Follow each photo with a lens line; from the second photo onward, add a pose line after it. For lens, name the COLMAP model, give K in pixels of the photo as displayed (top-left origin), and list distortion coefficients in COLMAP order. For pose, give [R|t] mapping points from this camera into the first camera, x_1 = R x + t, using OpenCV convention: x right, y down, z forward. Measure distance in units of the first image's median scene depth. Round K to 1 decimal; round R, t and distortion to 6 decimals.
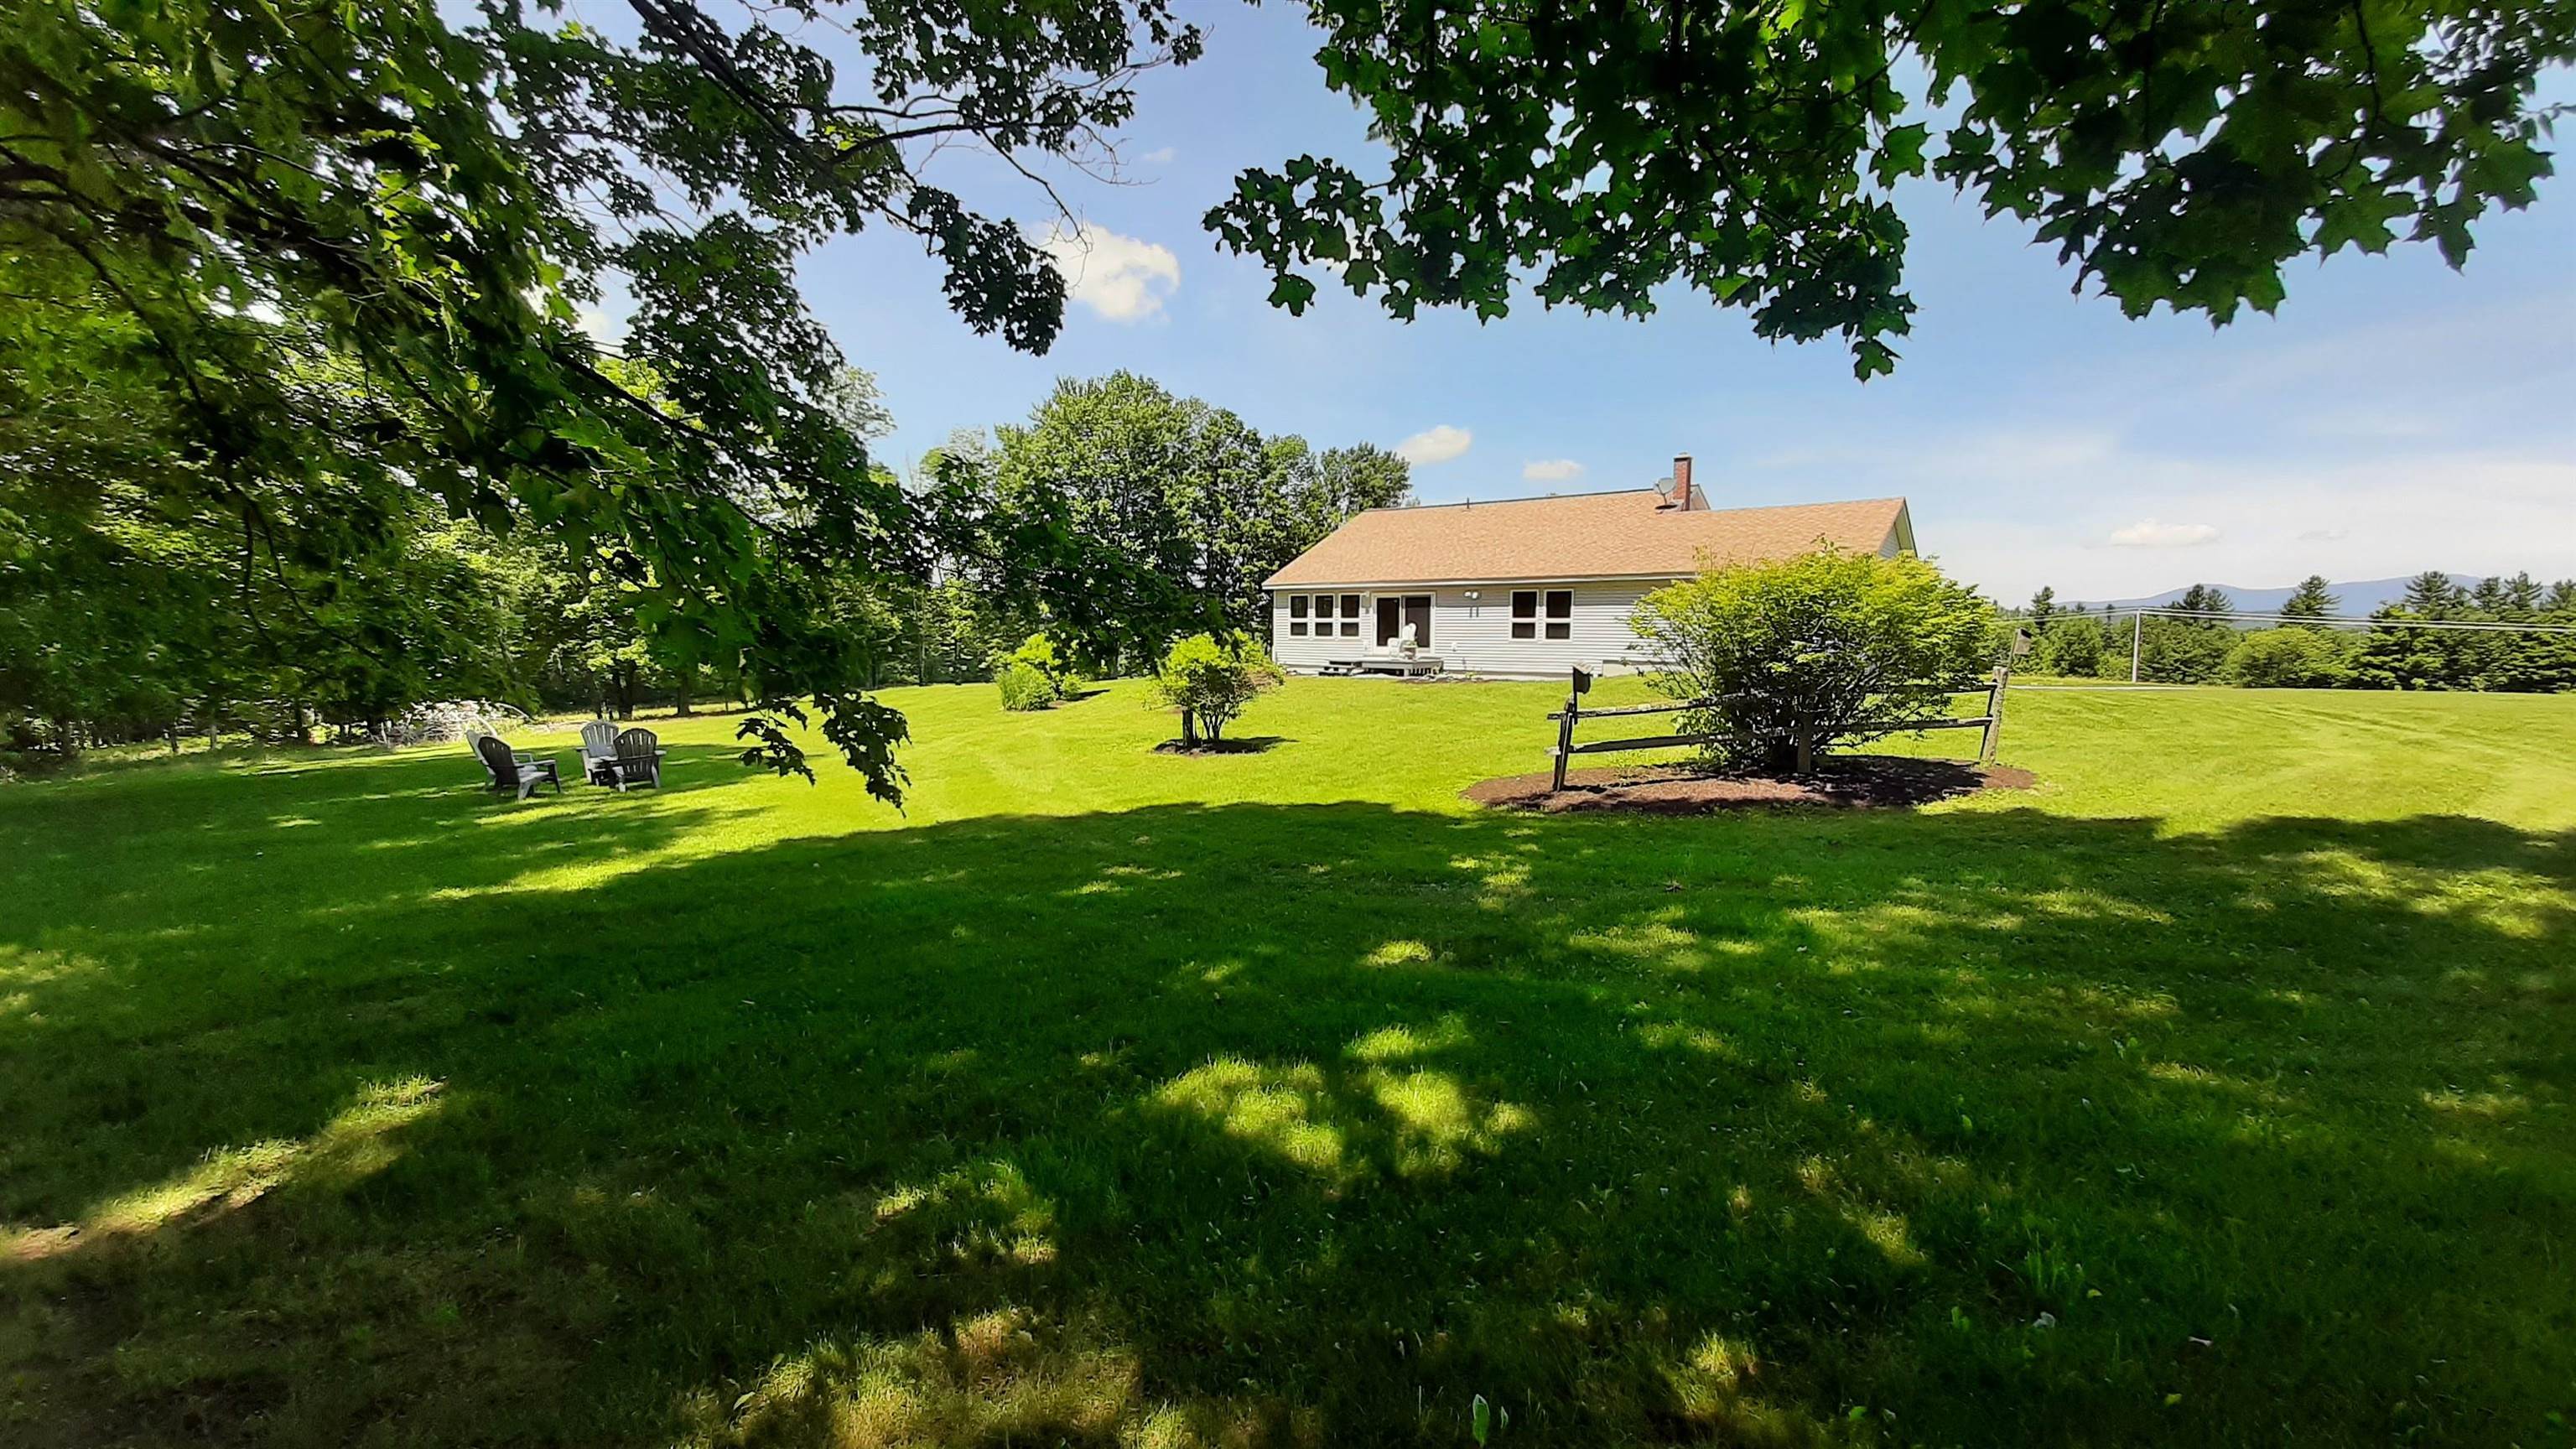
lens RADIAL K [[1024.3, 0, 1288.0], [0, 1024.3, 724.5], [0, 0, 1]] dist [-0.016126, -0.000012]
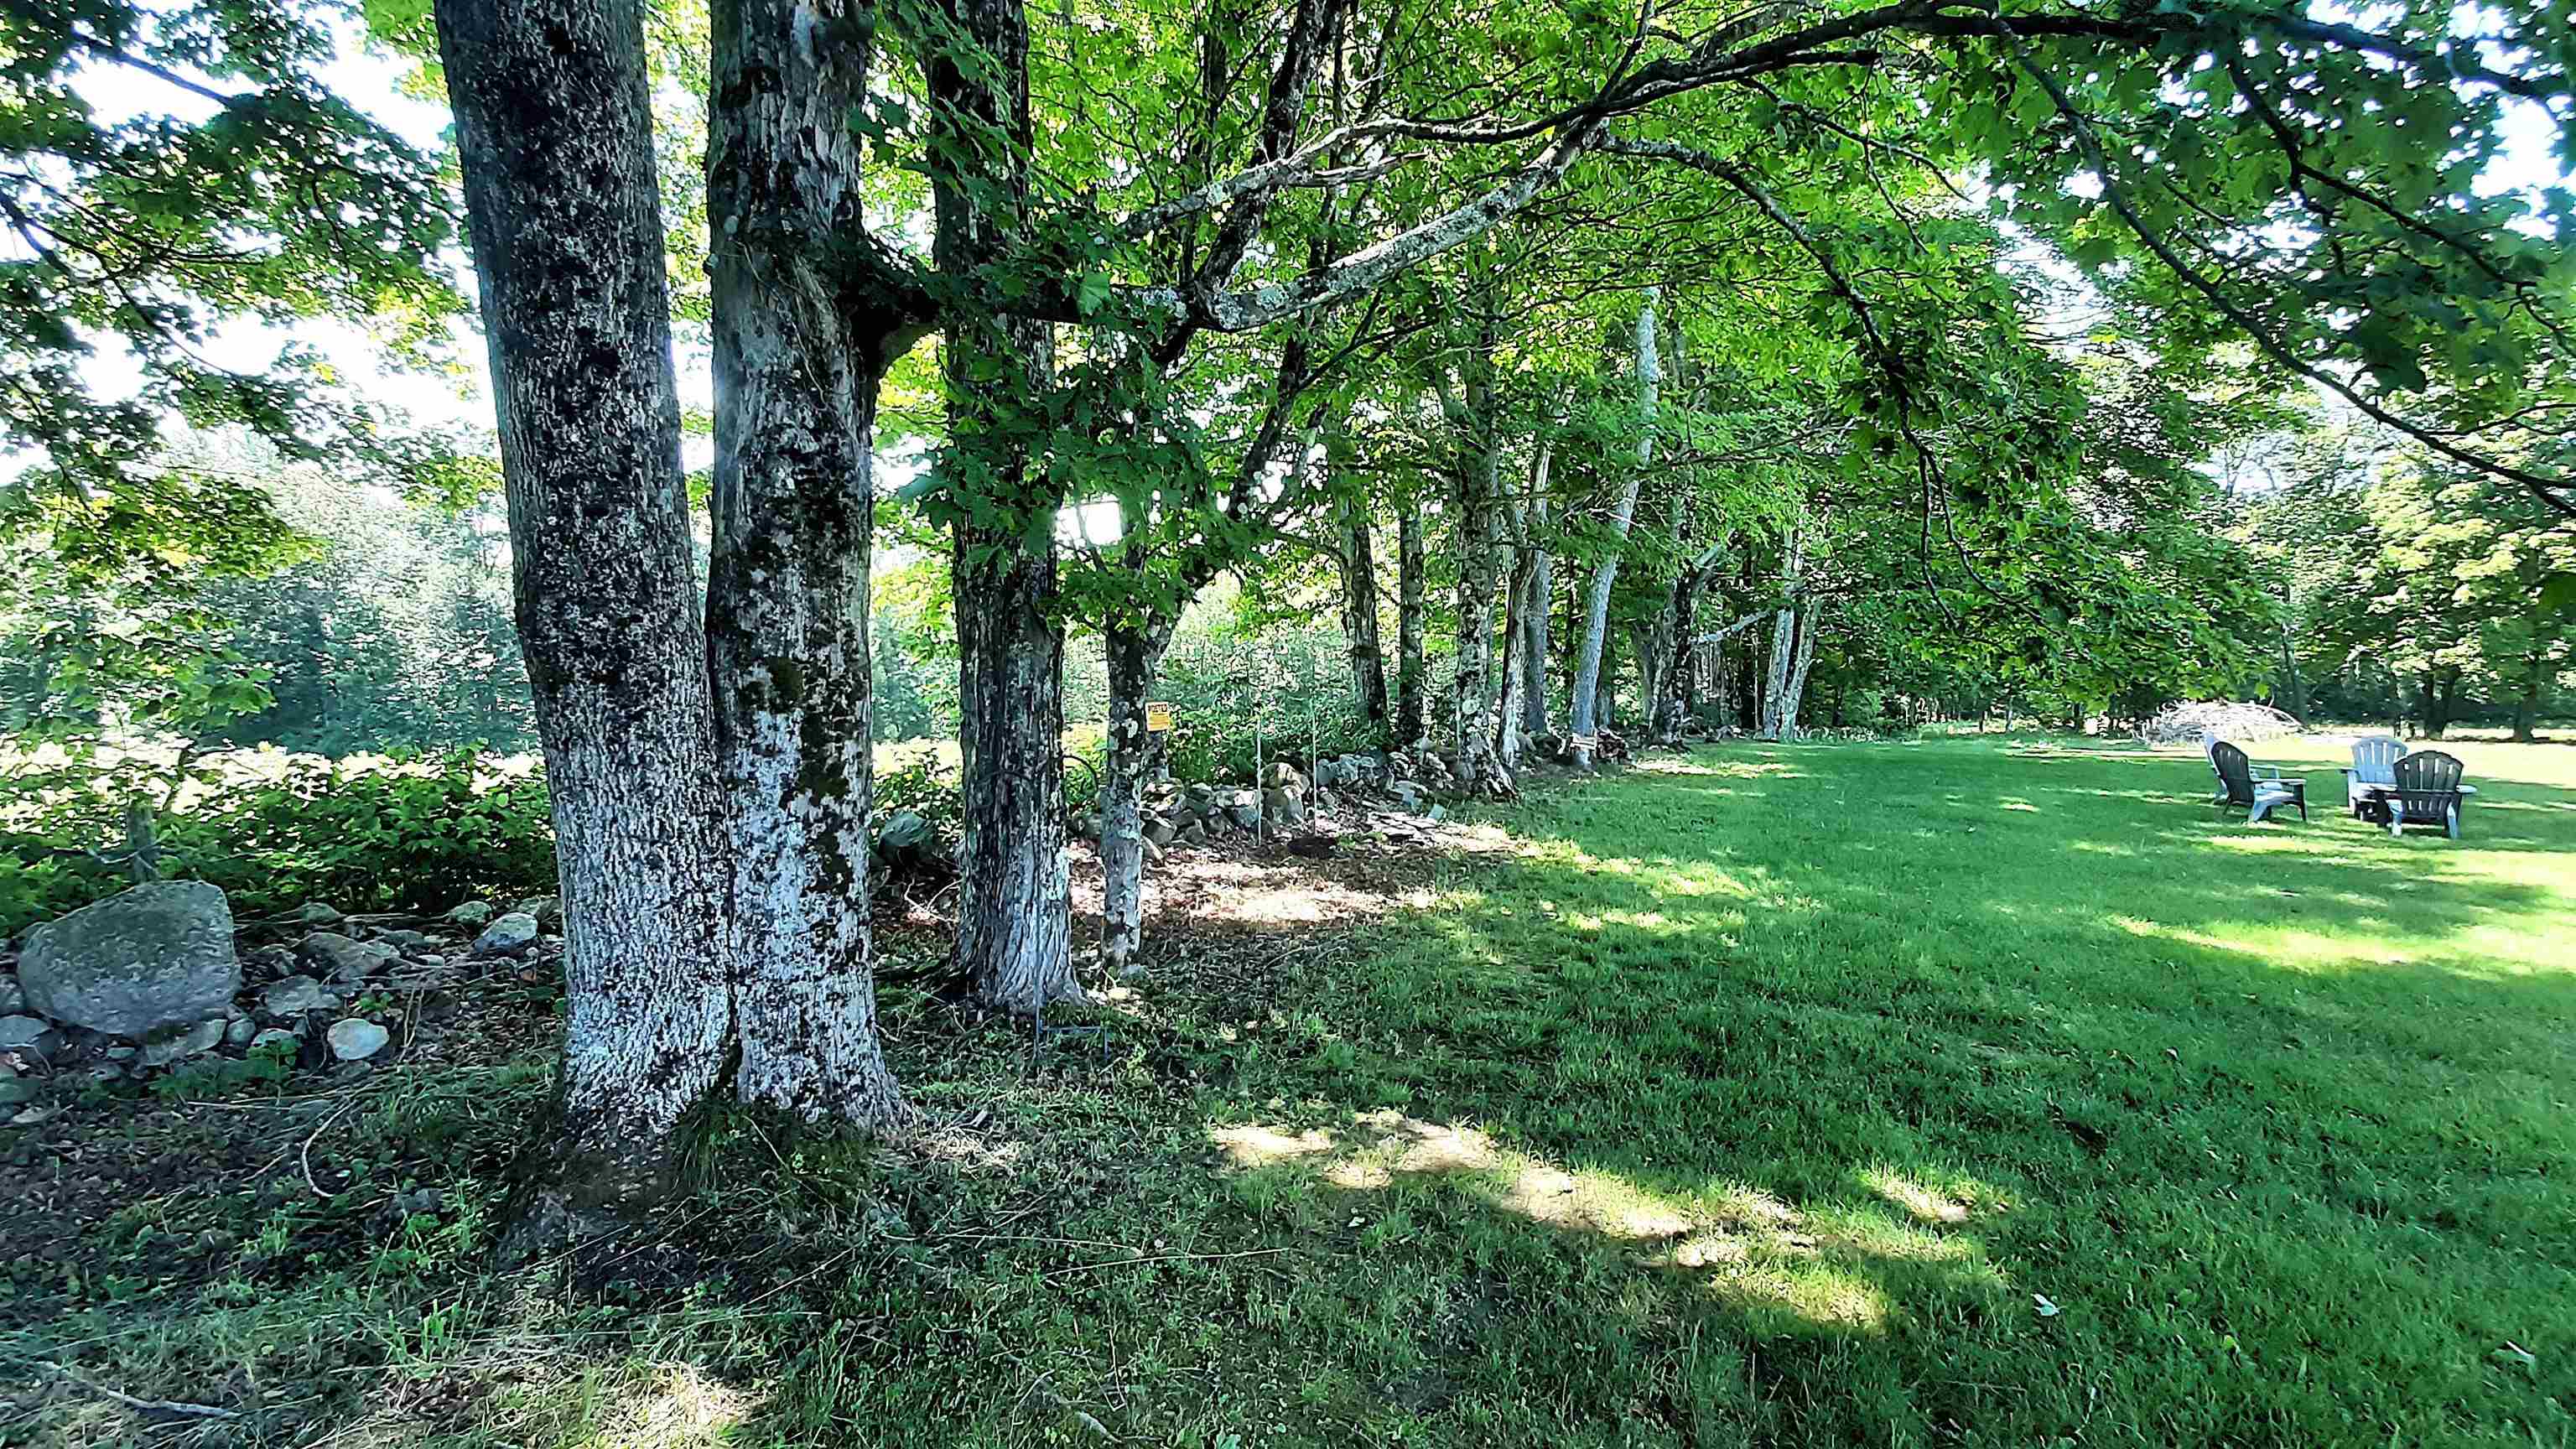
lens RADIAL K [[1042.6, 0, 1288.0], [0, 1042.6, 724.5], [0, 0, 1]] dist [-0.000512, -0.014247]
pose [[0.144069, 0.081930, -0.986170, -0.055865], [-0.081193, 0.994185, 0.070734, 0.000493], [0.986231, 0.069879, 0.149884, 0.103797]]
